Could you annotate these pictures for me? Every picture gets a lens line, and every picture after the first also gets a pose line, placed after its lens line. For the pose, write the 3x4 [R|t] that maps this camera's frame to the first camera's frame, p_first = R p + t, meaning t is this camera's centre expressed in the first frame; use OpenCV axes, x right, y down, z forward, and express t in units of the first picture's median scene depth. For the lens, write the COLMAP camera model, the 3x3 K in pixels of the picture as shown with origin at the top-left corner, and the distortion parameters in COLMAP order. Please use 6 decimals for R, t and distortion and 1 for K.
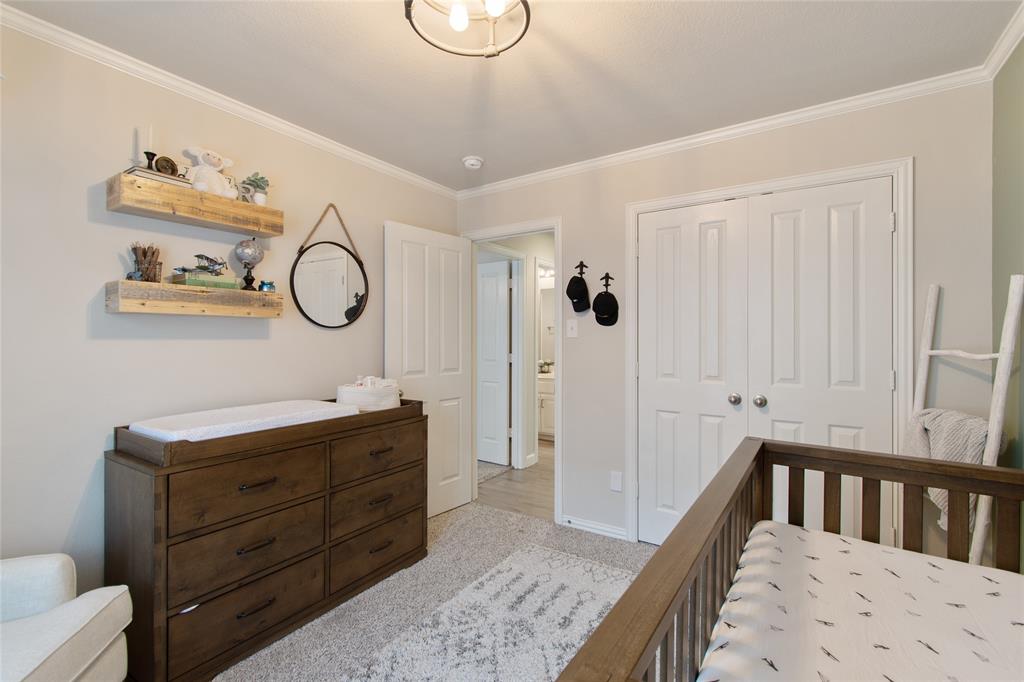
lens RADIAL K [[457.2, 0, 512.0], [0, 457.2, 342.0], [0, 0, 1]] dist [-0.000601, 0.001182]
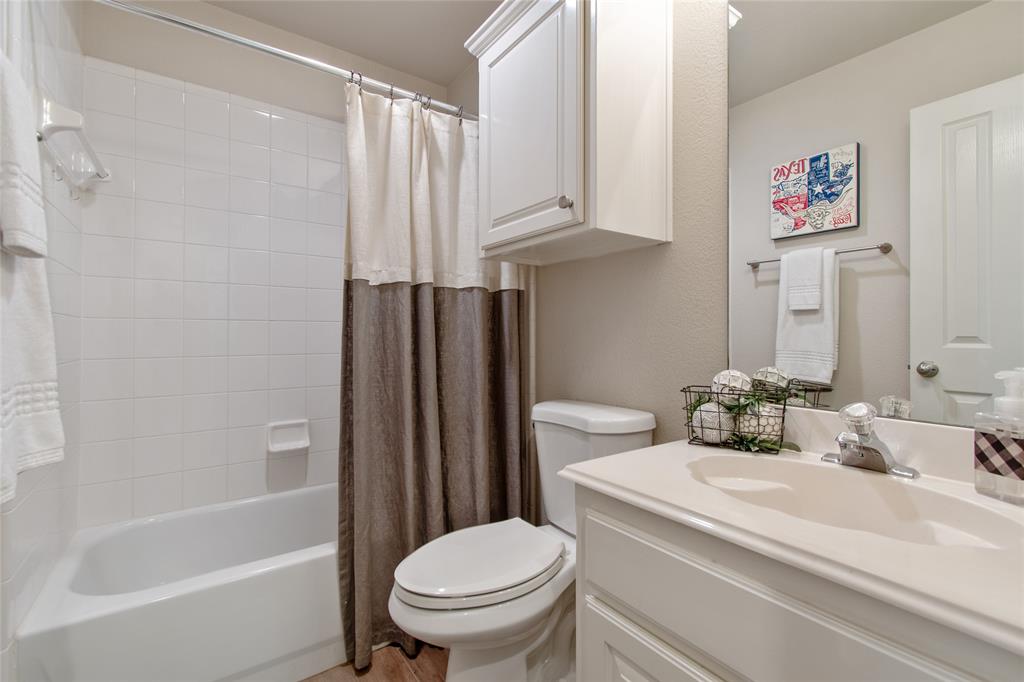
lens RADIAL K [[457.2, 0, 512.0], [0, 457.2, 340.9], [0, 0, 1]] dist [-0.000601, 0.001182]
pose [[0.931387, 0.000646, -0.364030, 0.049095], [0.002290, 0.999968, 0.007634, 0.027511], [0.364023, -0.007944, 0.931356, 0.812933]]
